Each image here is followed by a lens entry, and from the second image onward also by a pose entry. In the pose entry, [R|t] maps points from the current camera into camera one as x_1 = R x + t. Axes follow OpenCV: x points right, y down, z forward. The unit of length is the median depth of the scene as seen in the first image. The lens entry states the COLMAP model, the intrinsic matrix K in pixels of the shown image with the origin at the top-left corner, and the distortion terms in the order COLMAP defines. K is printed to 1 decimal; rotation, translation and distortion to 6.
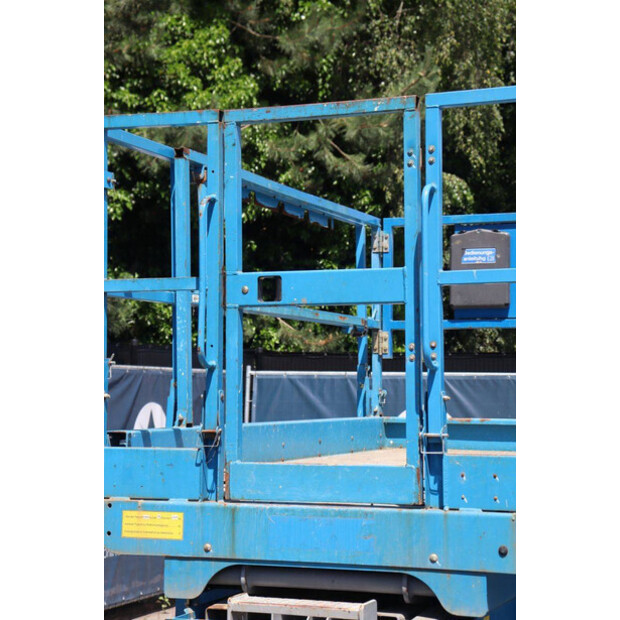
lens RADIAL K [[1462.9, 0, 305.7], [0, 1462.9, 307.6], [0, 0, 1]] dist [0.423654, 0.000000]
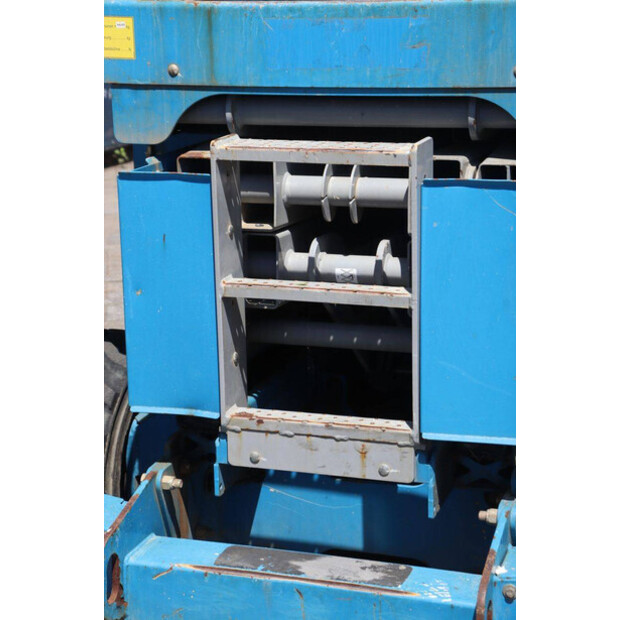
lens RADIAL K [[1462.9, 0, 306.5], [0, 1462.9, 306.3], [0, 0, 1]] dist [0.423654, 0.000000]
pose [[0.999102, -0.032521, 0.027156, -0.027534], [0.023131, 0.955692, 0.293459, 0.067843], [-0.035496, -0.292568, 0.955586, 0.321343]]
